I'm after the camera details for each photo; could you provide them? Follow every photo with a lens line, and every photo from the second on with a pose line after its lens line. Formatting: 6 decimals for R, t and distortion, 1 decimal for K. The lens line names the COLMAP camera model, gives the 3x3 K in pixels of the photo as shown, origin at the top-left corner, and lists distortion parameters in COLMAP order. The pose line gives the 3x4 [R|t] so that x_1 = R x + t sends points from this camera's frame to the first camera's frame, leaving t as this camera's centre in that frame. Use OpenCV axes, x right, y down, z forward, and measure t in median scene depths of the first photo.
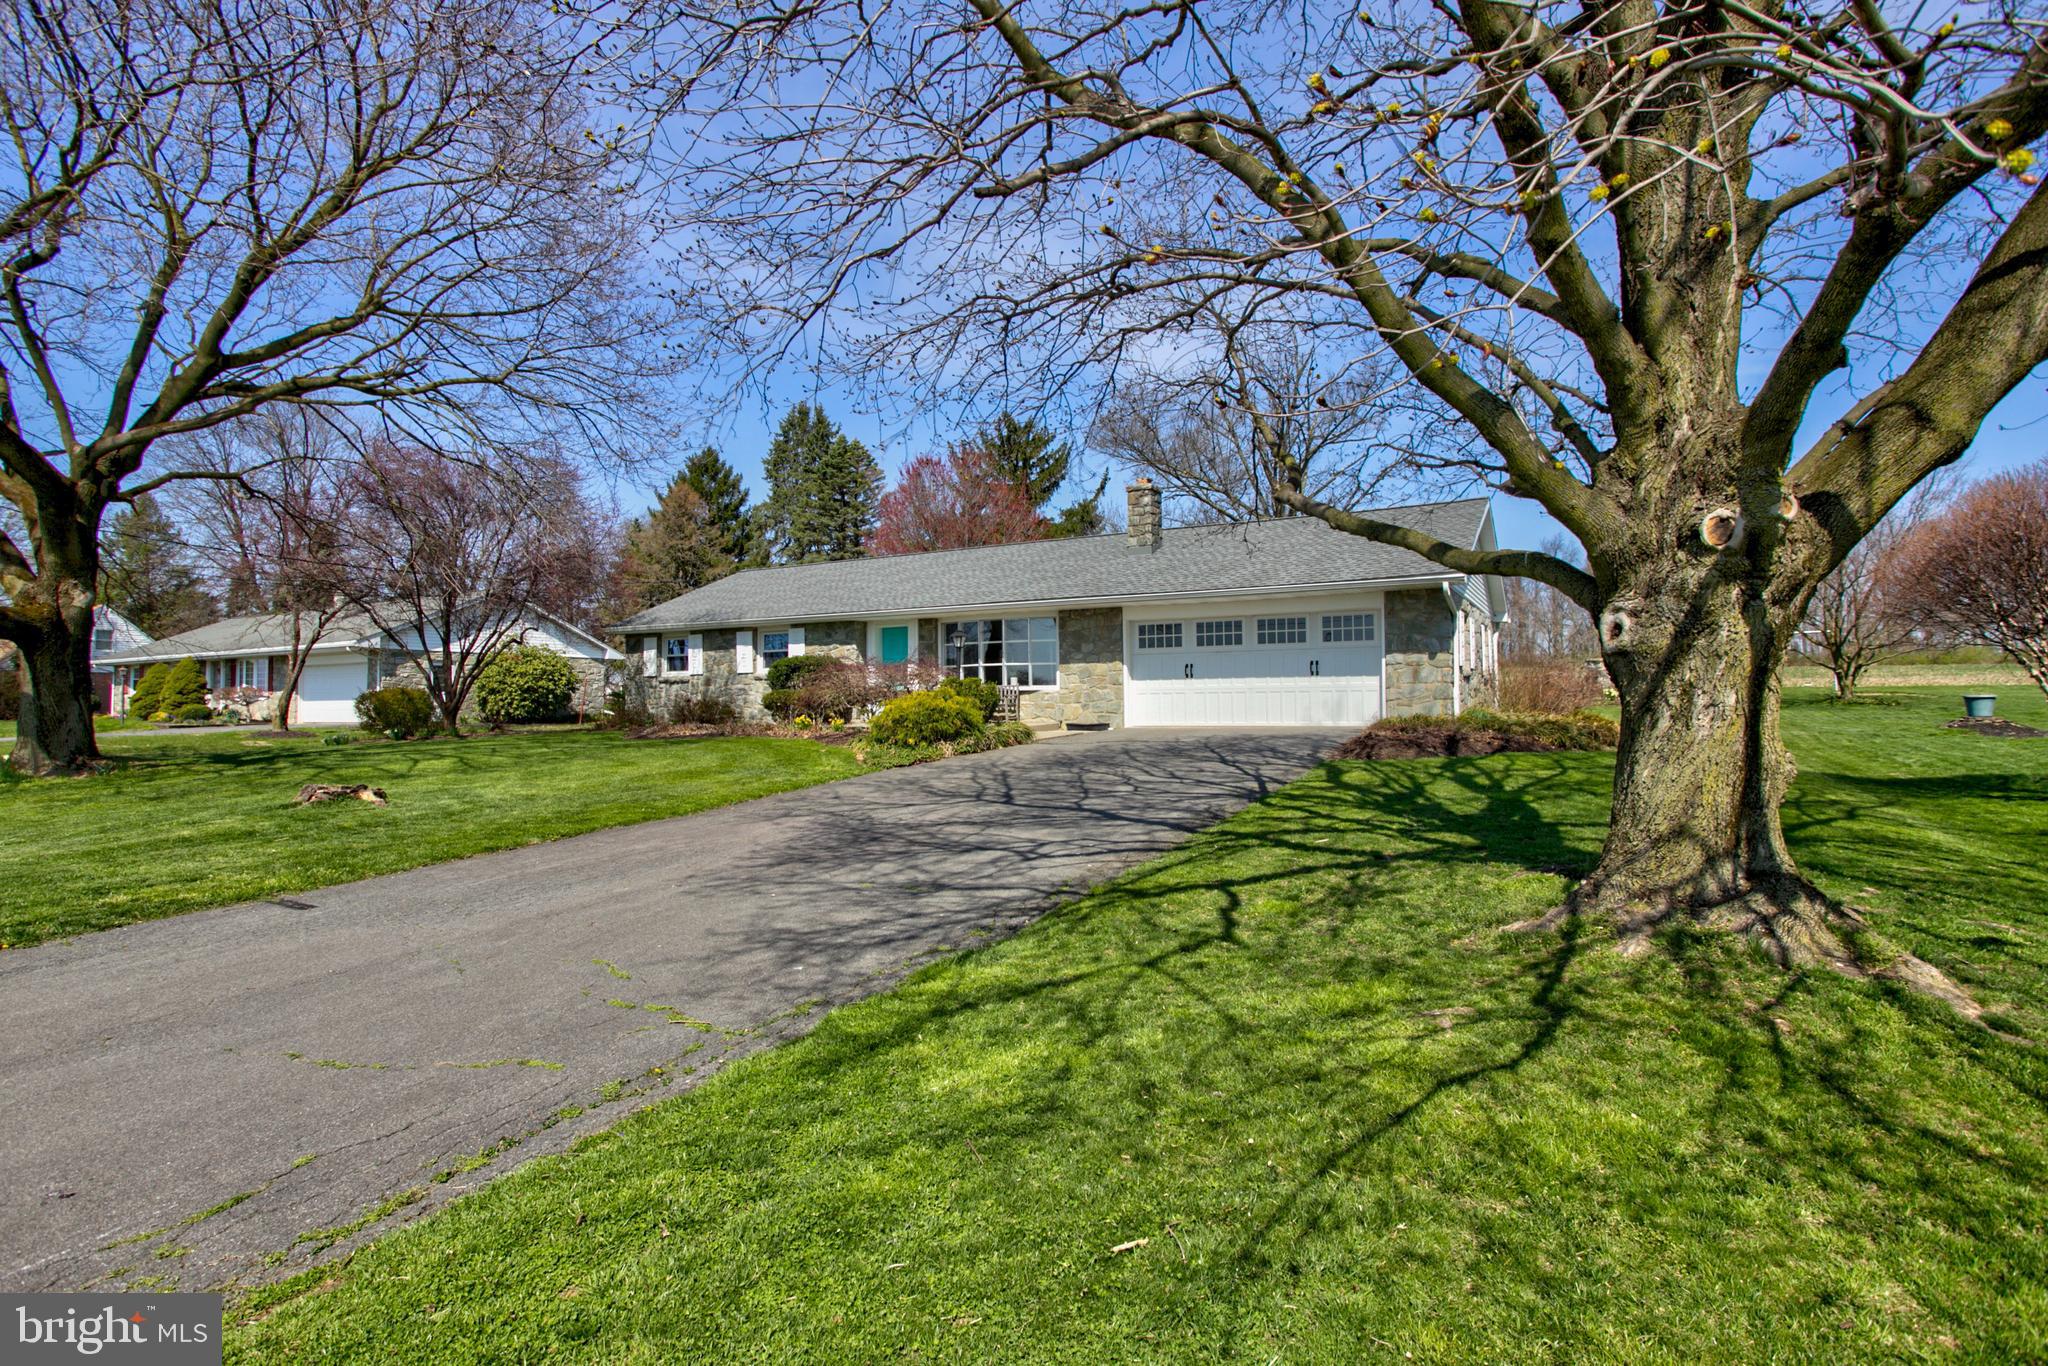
lens RADIAL K [[1052.3, 0, 1015.5], [0, 1052.3, 669.8], [0, 0, 1]] dist [-0.038727, 0.024875]
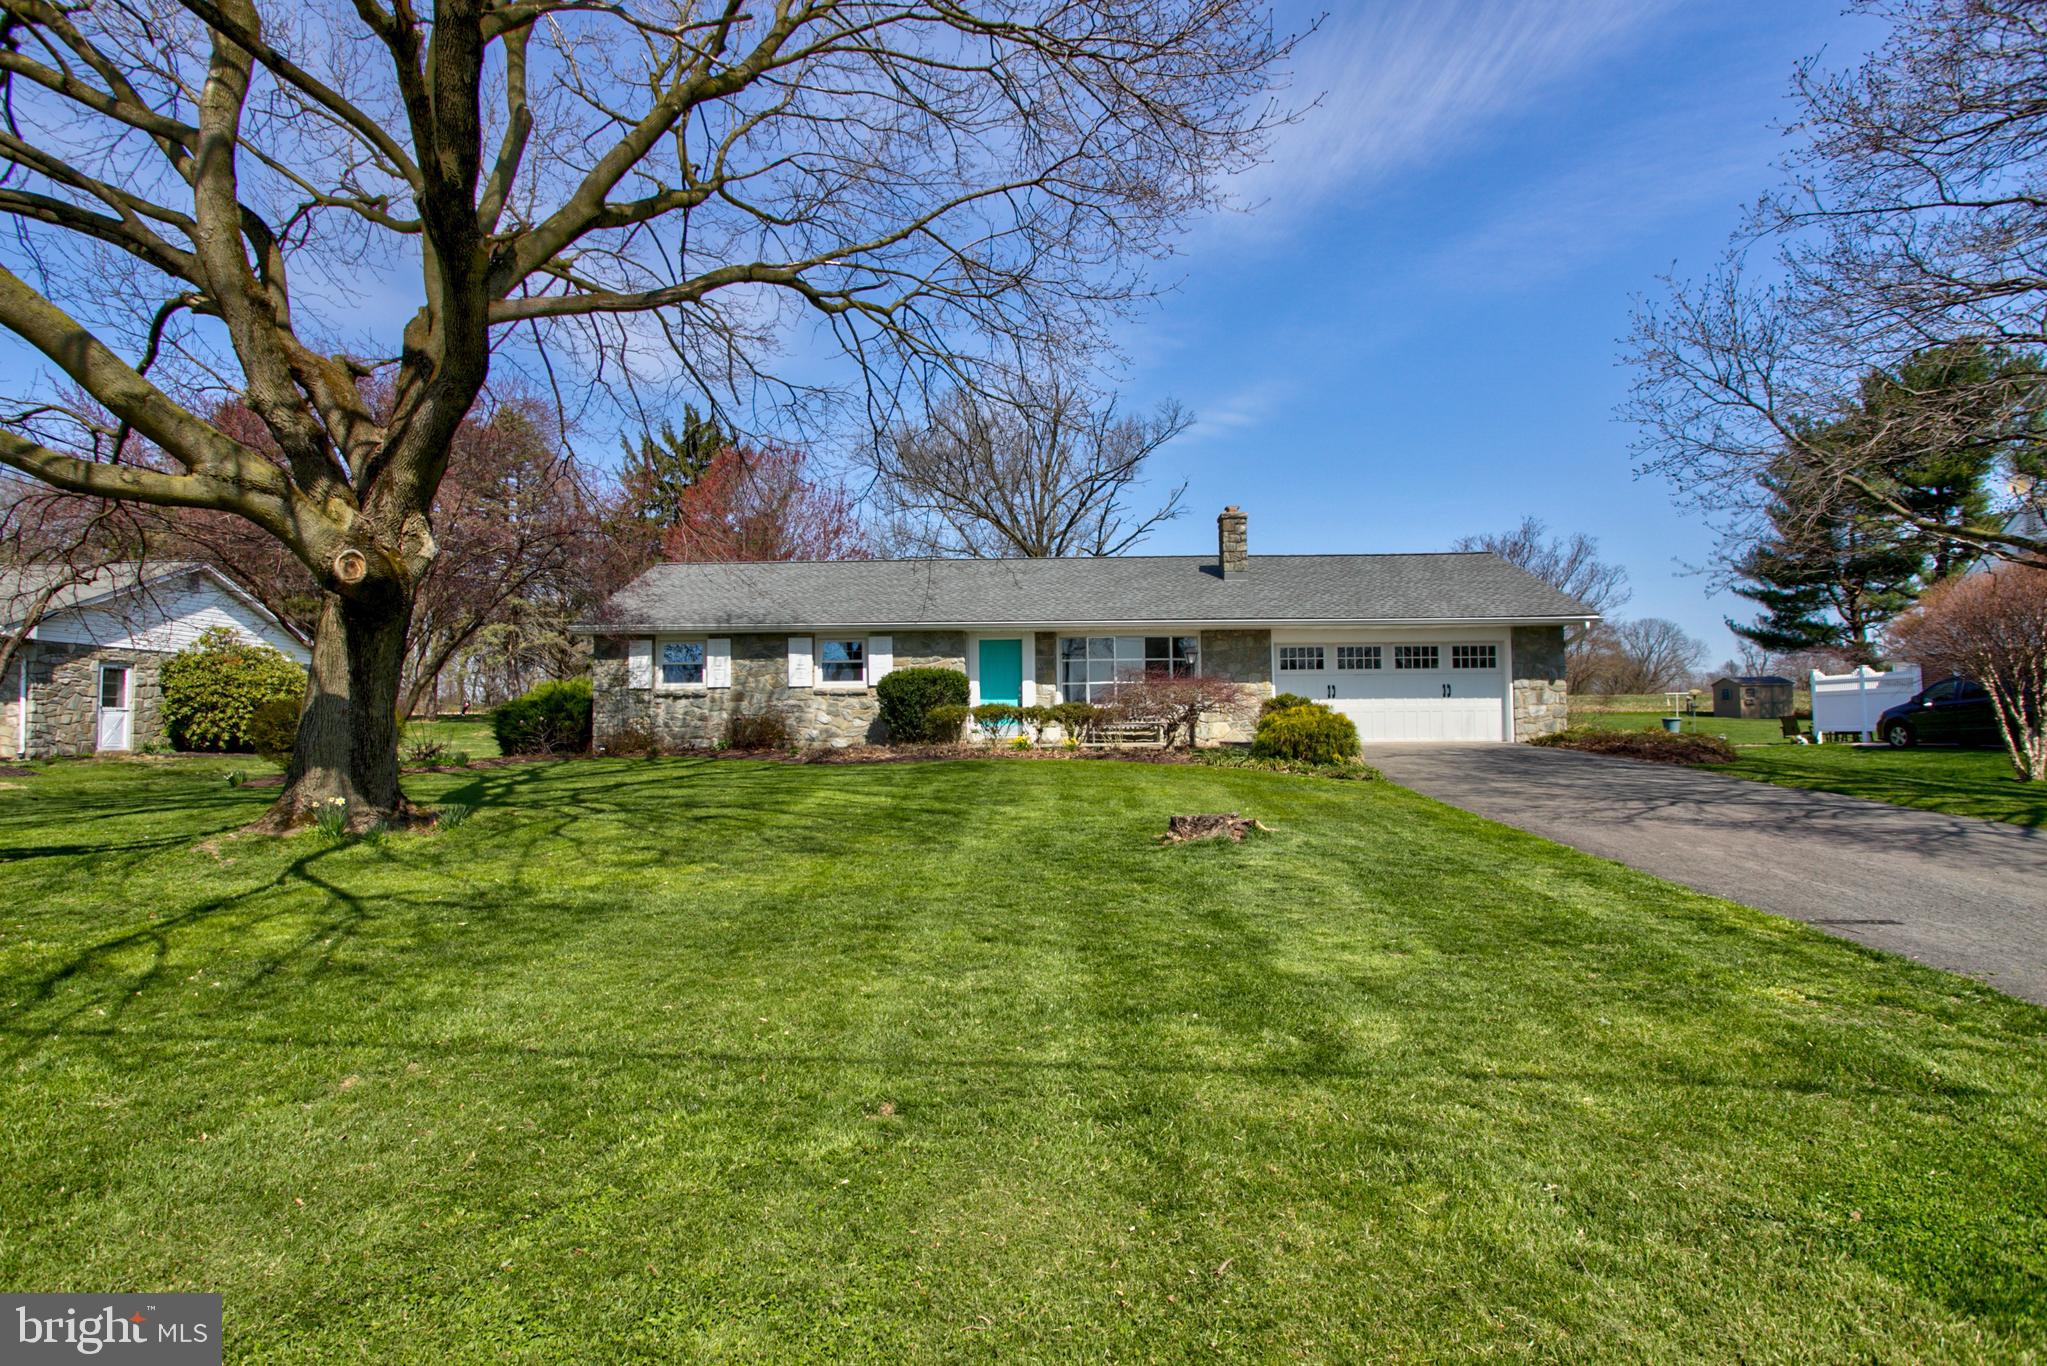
lens RADIAL K [[1051.8, 0, 1015.1], [0, 1051.8, 669.8], [0, 0, 1]] dist [-0.038727, 0.024875]
pose [[0.876385, 0.027728, 0.480813, -0.551826], [-0.014299, 0.999399, -0.031572, 0.014804], [-0.481400, 0.020794, 0.876254, 0.191386]]
